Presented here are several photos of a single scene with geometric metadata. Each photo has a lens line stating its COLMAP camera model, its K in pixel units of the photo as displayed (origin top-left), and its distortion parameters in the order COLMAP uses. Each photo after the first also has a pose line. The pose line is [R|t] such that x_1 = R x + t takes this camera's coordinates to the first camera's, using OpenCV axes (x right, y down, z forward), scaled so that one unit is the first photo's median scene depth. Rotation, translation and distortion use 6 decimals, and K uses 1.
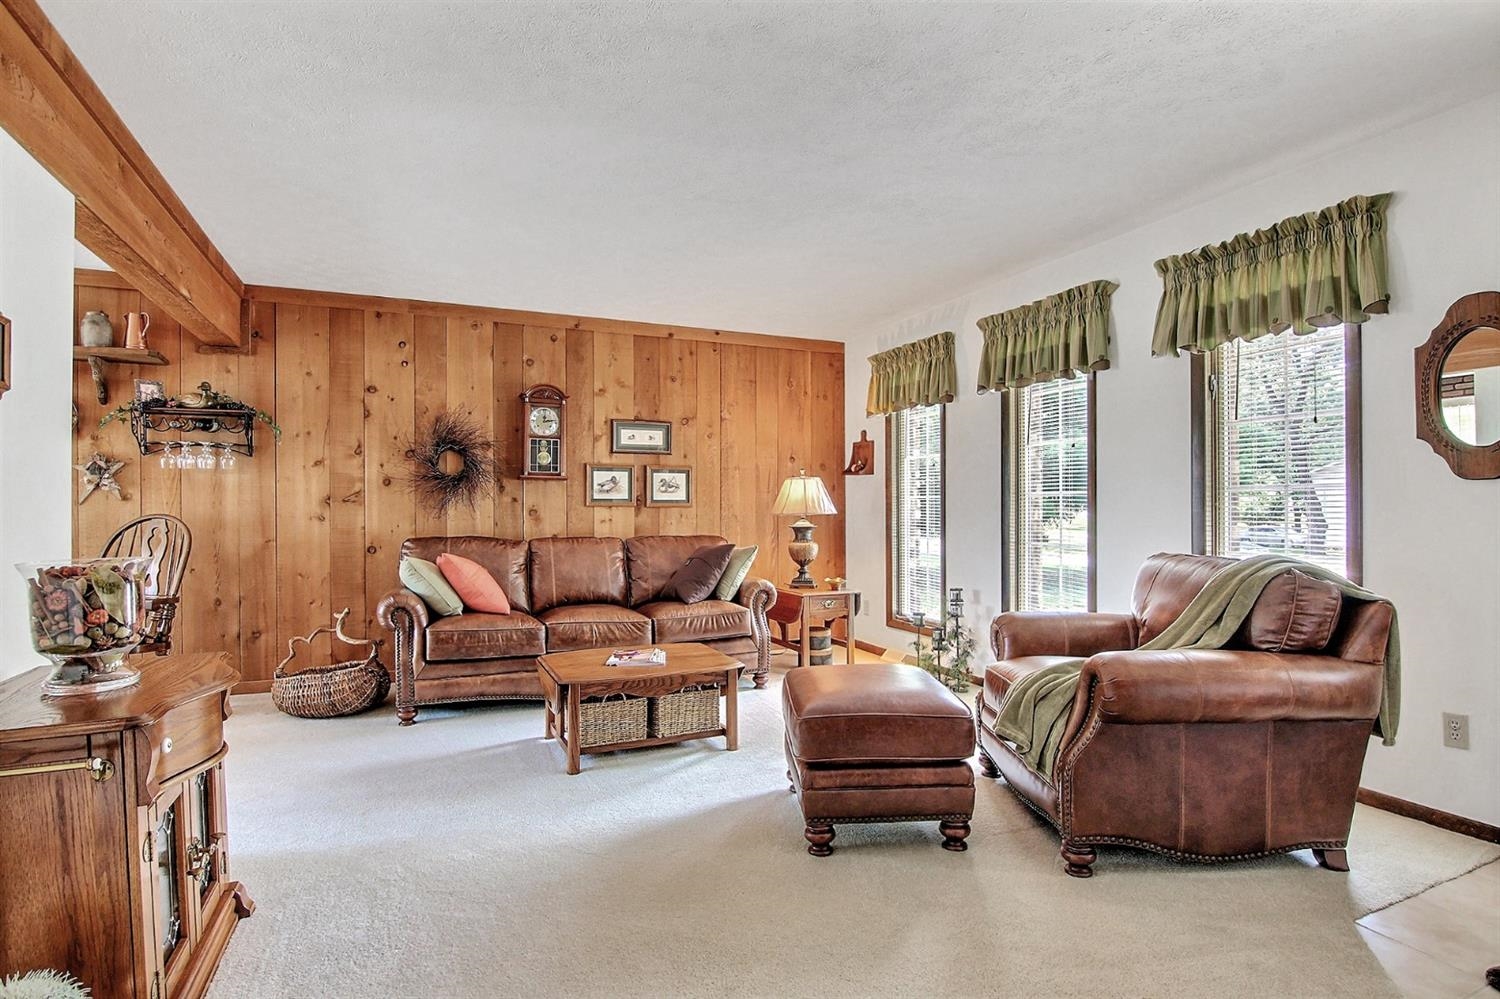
lens RADIAL K [[771.5, 0, 762.6], [0, 771.5, 508.9], [0, 0, 1]] dist [-0.012717, -0.005905]
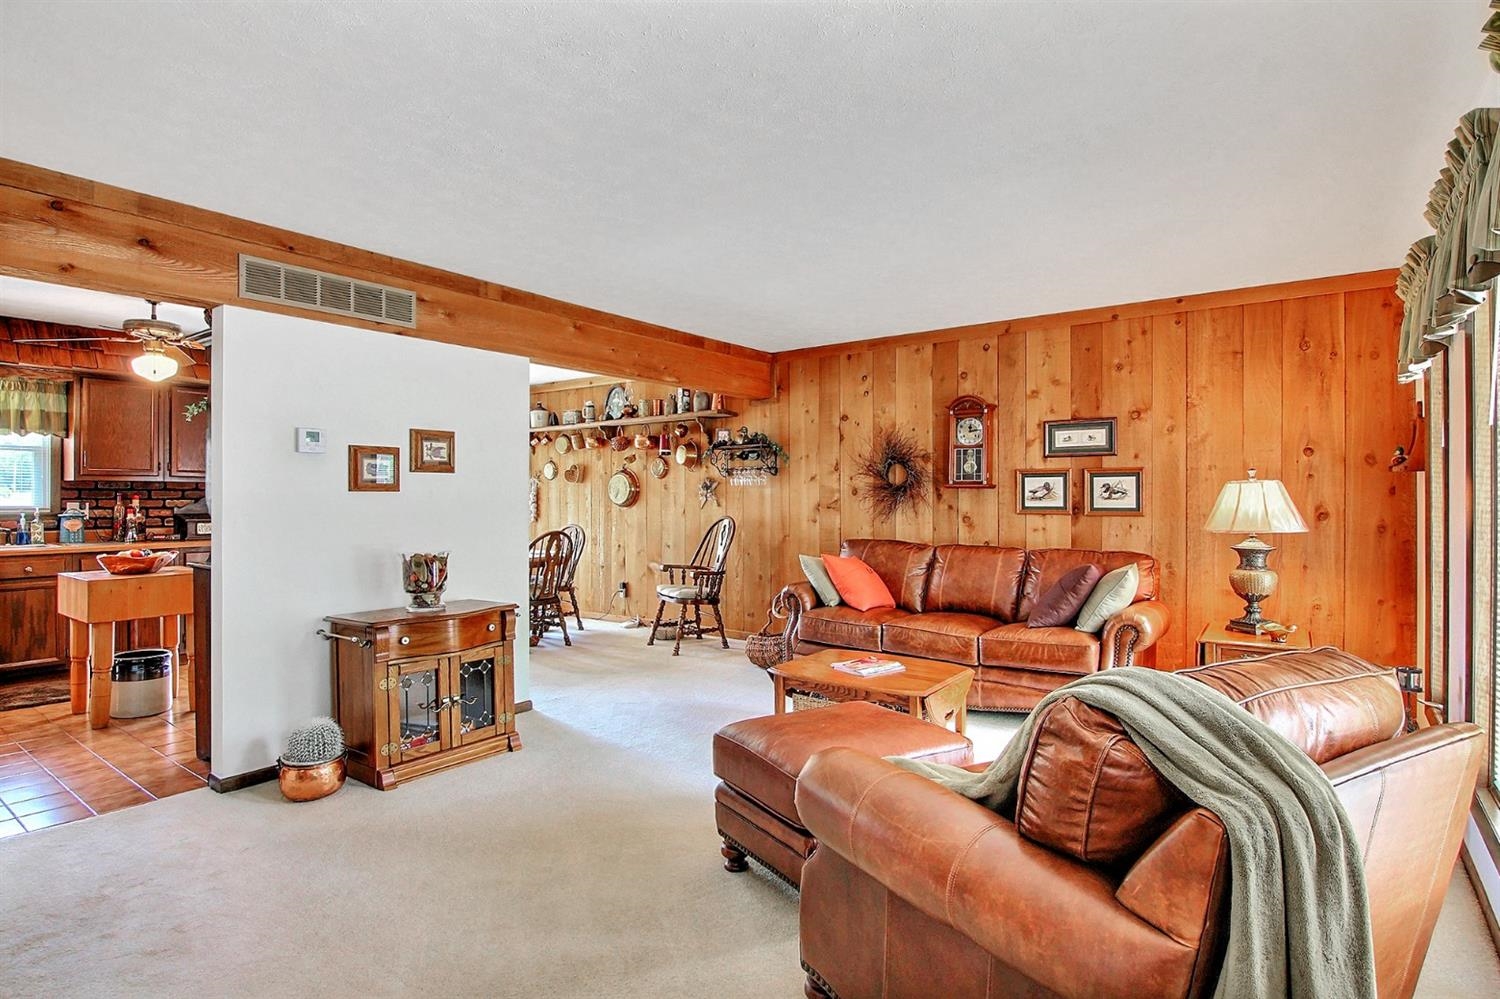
lens RADIAL K [[771.5, 0, 739.3], [0, 771.5, 494.9], [0, 0, 1]] dist [-0.012717, -0.005905]
pose [[0.472969, -0.000093, -0.881079, 0.511251], [0.001483, 0.999999, 0.000691, -0.032024], [0.881078, -0.001633, 0.472969, 0.259995]]
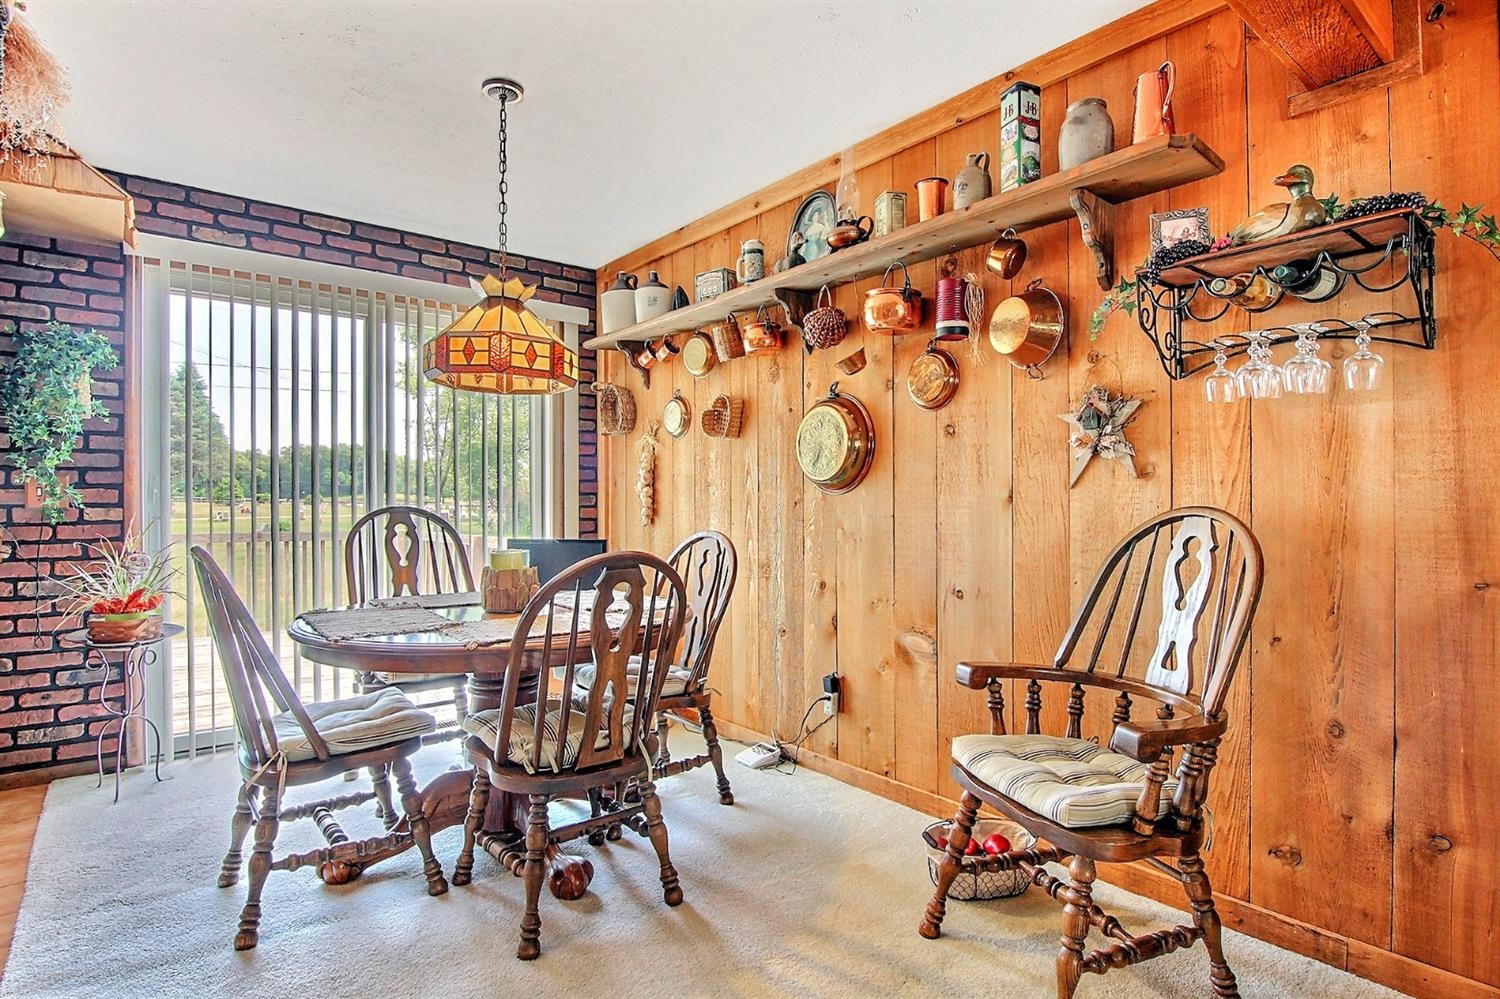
lens RADIAL K [[771.5, 0, 756.6], [0, 771.5, 507.6], [0, 0, 1]] dist [-0.012717, -0.005905]
pose [[0.259322, 0.005097, -0.965777, -0.381480], [0.000873, 0.999984, 0.005512, 0.004303], [0.965790, -0.002273, 0.259314, 0.567520]]
